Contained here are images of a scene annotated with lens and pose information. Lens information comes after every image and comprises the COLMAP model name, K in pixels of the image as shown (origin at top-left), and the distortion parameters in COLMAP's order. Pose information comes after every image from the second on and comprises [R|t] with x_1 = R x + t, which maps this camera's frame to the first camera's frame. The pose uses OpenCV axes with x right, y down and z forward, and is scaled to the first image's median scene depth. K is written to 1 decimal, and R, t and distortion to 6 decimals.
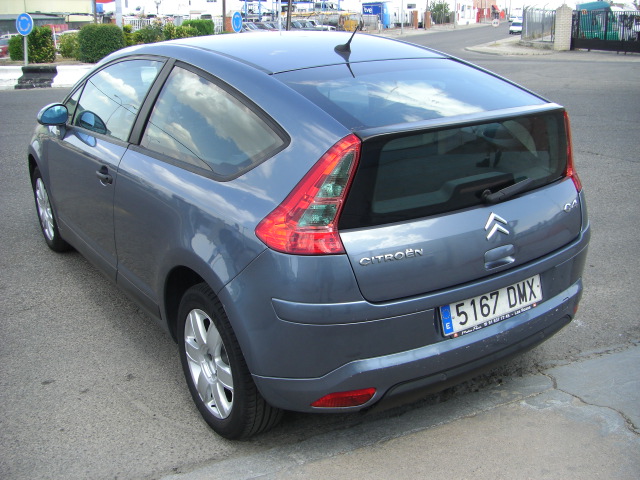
lens RADIAL K [[714.0, 0, 318.5], [0, 714.0, 238.7], [0, 0, 1]] dist [-0.139574, 0.000000]
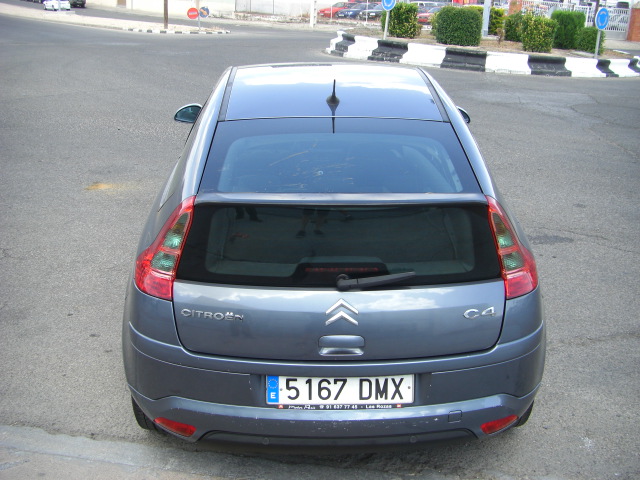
lens RADIAL K [[714.0, 0, 320.4], [0, 714.0, 240.2], [0, 0, 1]] dist [-0.139574, 0.000000]
pose [[0.846603, 0.220347, -0.484470, 0.646964], [-0.203581, 0.975118, 0.087749, -0.186278], [0.491750, 0.024340, 0.870396, 0.136236]]
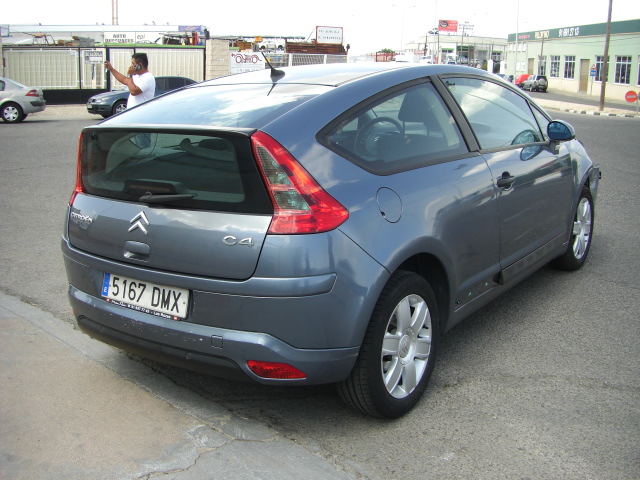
lens RADIAL K [[714.0, 0, 319.9], [0, 714.0, 239.1], [0, 0, 1]] dist [-0.139574, 0.000000]
pose [[0.350290, 0.228375, -0.908373, 1.335318], [-0.286124, 0.949552, 0.128392, -0.213773], [0.891869, 0.214932, 0.397962, 0.781603]]
